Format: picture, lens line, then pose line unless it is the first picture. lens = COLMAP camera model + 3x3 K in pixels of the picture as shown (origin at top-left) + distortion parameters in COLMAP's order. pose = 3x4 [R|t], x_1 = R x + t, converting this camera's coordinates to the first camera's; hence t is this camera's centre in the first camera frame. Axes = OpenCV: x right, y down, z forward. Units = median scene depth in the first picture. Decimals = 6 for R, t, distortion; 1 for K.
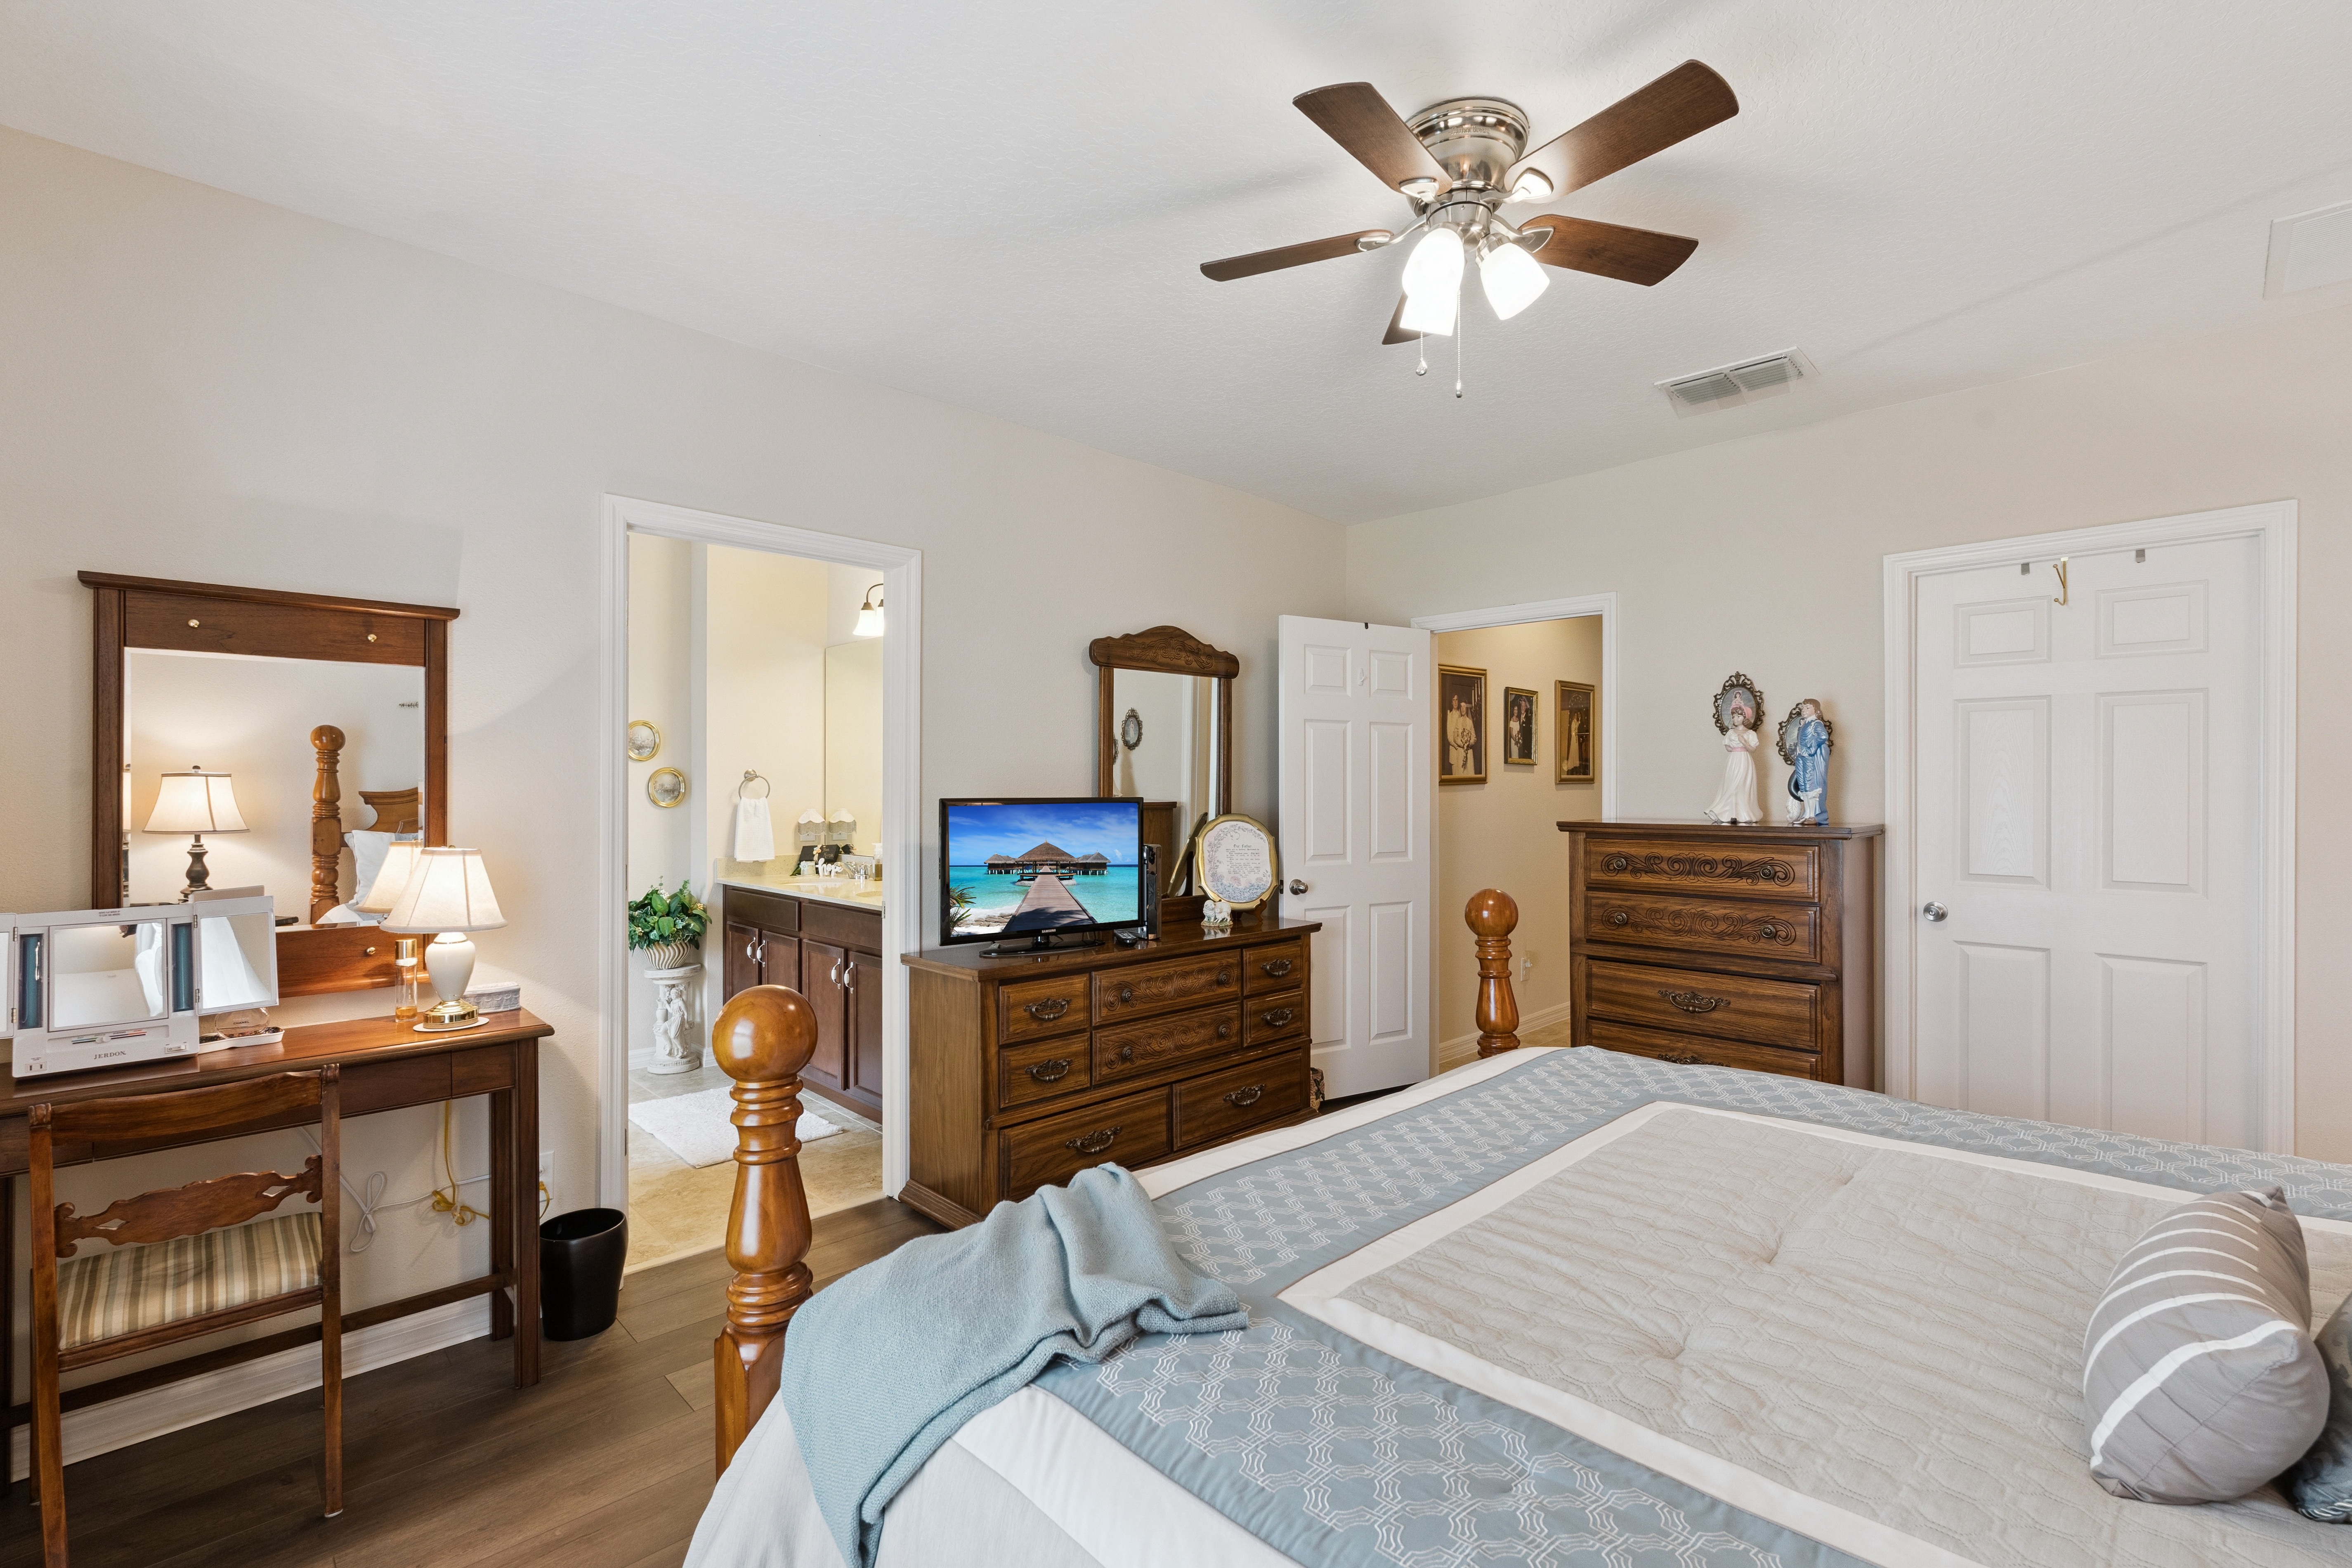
lens RADIAL K [[1051.5, 0, 1176.0], [0, 1051.5, 784.0], [0, 0, 1]] dist [-0.000726, -0.000118]
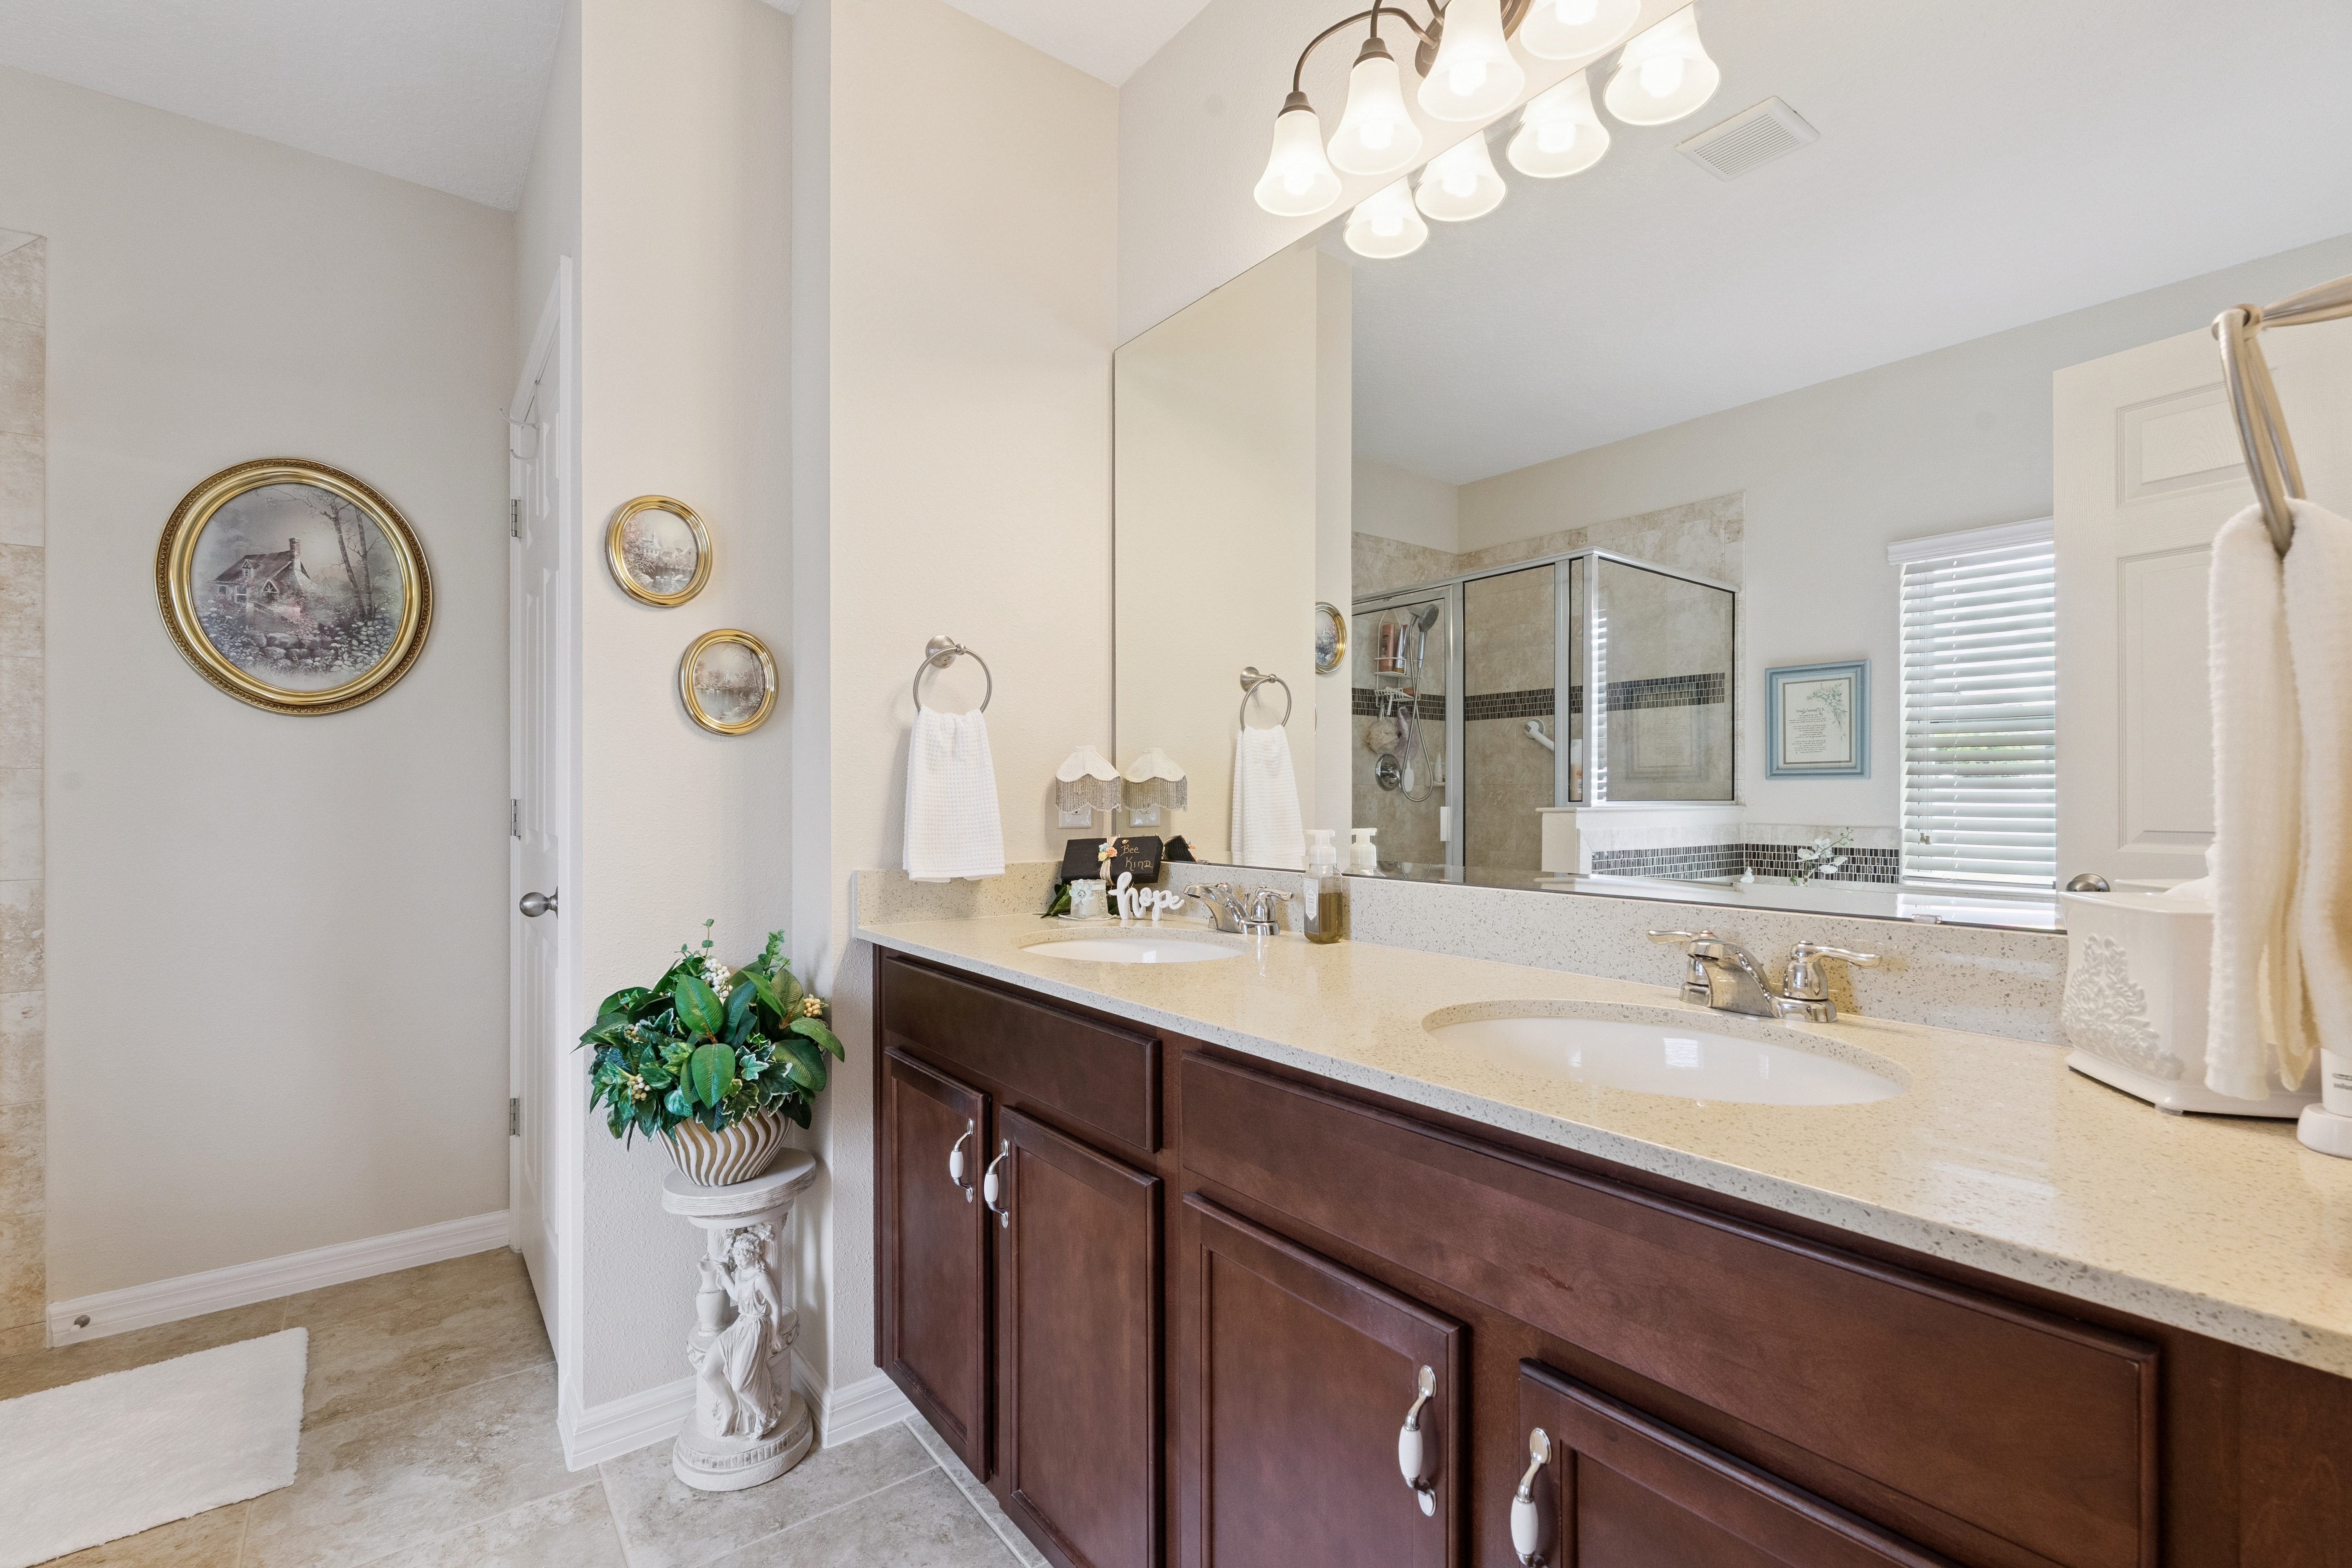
lens RADIAL K [[1047.6, 0, 1182.0], [0, 1047.6, 789.8], [0, 0, 1]] dist [-0.000820, 0.000106]
pose [[0.993726, -0.002992, -0.111800, -0.287537], [0.002961, 0.999996, -0.000445, 0.043320], [0.111801, 0.000111, 0.993731, 0.659365]]
